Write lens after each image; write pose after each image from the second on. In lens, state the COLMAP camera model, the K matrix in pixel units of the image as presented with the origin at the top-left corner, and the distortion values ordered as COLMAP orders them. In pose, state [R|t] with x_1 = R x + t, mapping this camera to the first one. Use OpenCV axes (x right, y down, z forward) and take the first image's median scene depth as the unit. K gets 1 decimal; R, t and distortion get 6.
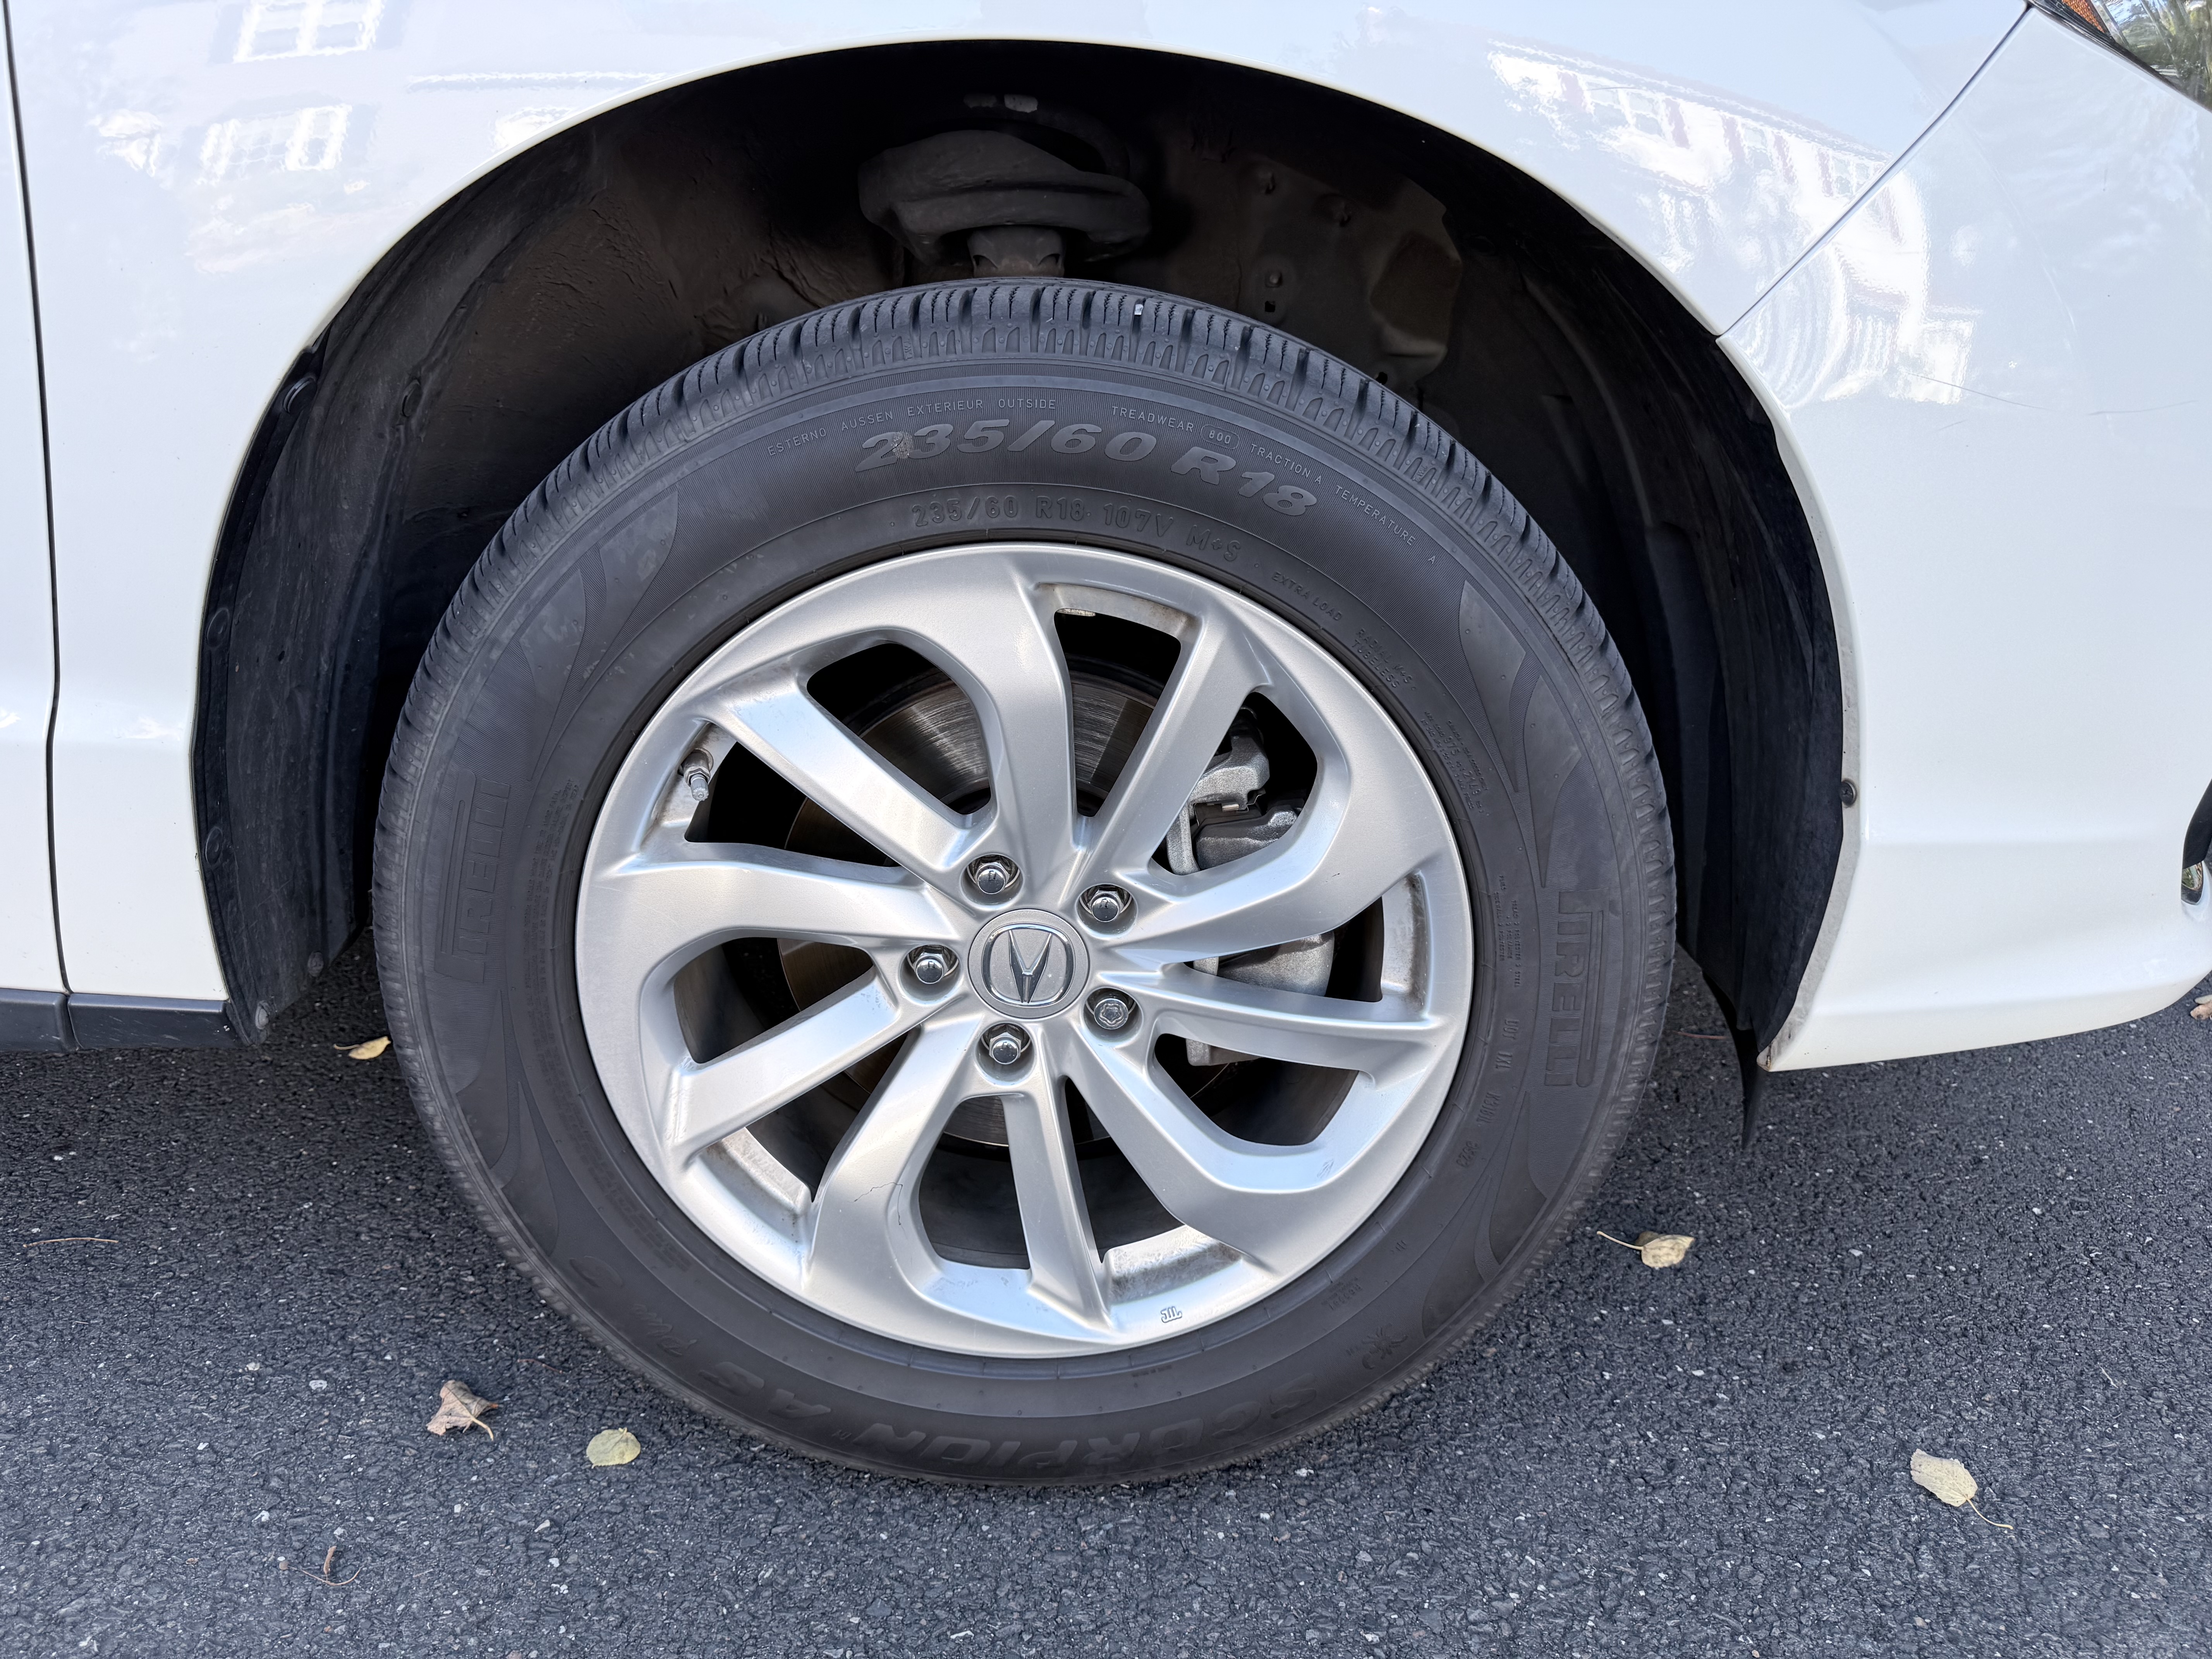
lens RADIAL K [[1565.9, 0, 1101.8], [0, 1565.9, 822.5], [0, 0, 1]] dist [0.036708, -0.017782]
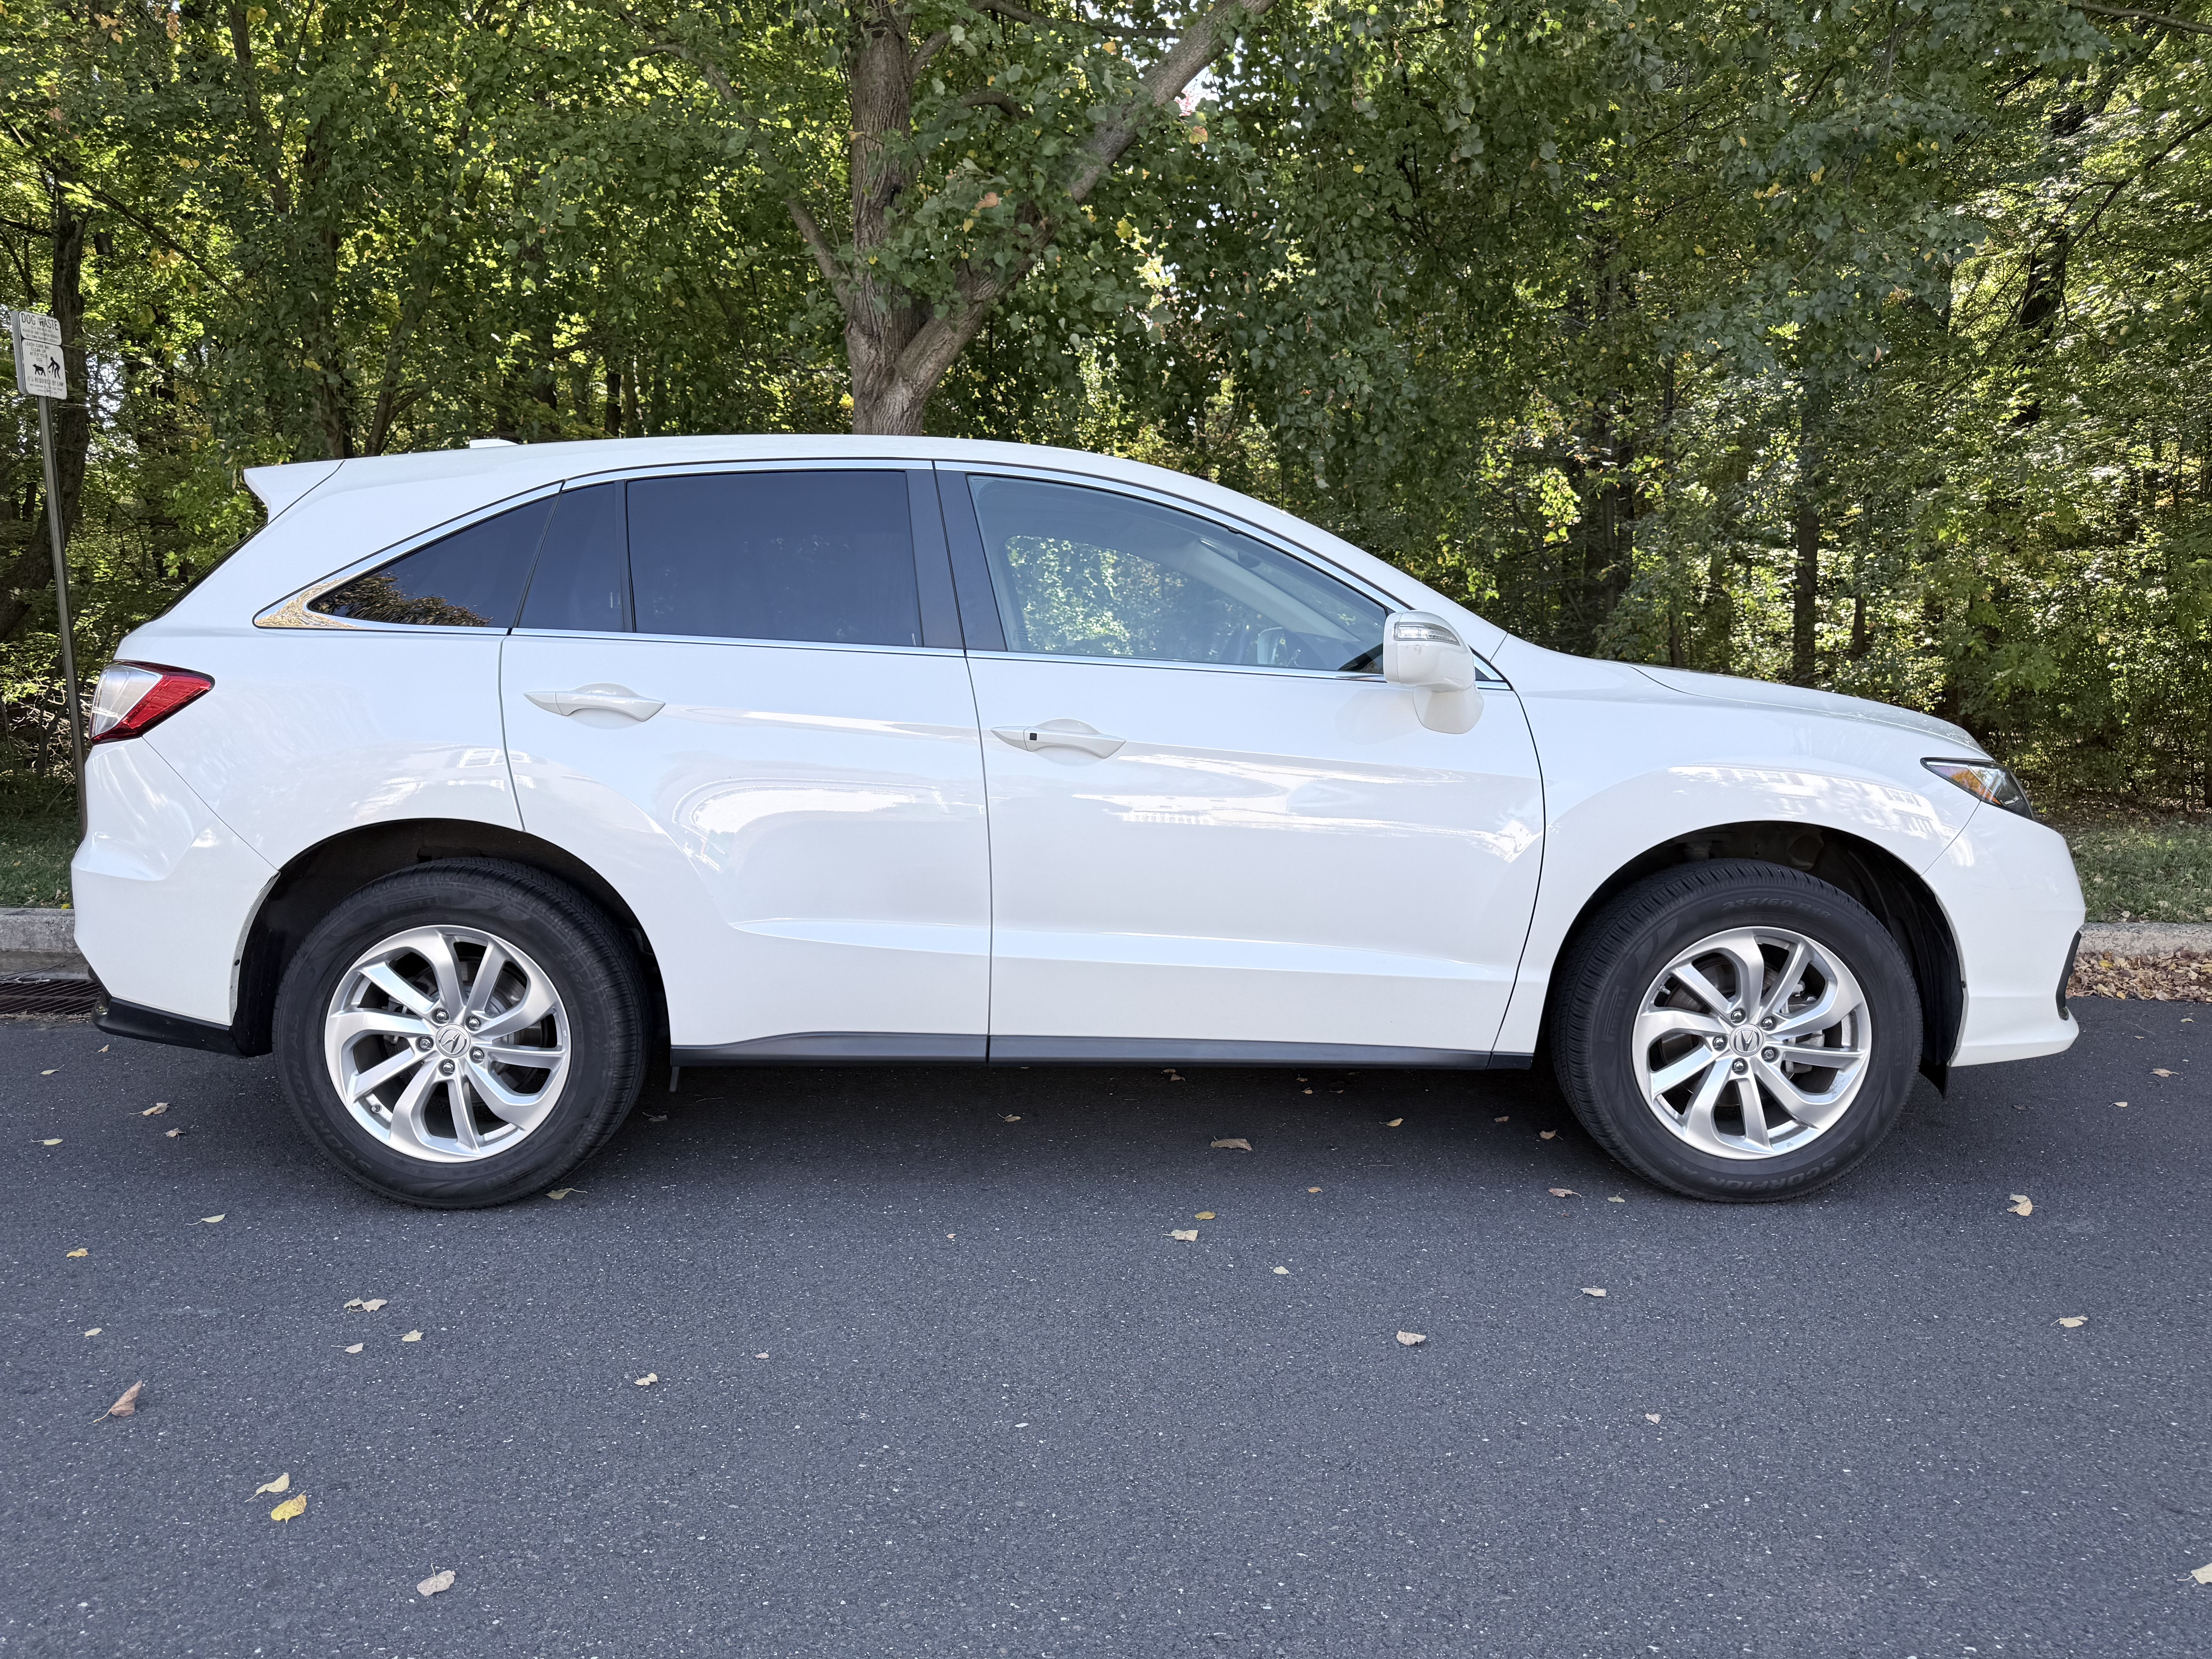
lens RADIAL K [[1565.9, 0, 1109.6], [0, 1565.9, 833.8], [0, 0, 1]] dist [0.036708, -0.017782]
pose [[0.999475, -0.028078, 0.016153, -1.600287], [0.031198, 0.968577, -0.246751, 0.491378], [-0.008717, 0.247125, 0.968944, -2.707808]]
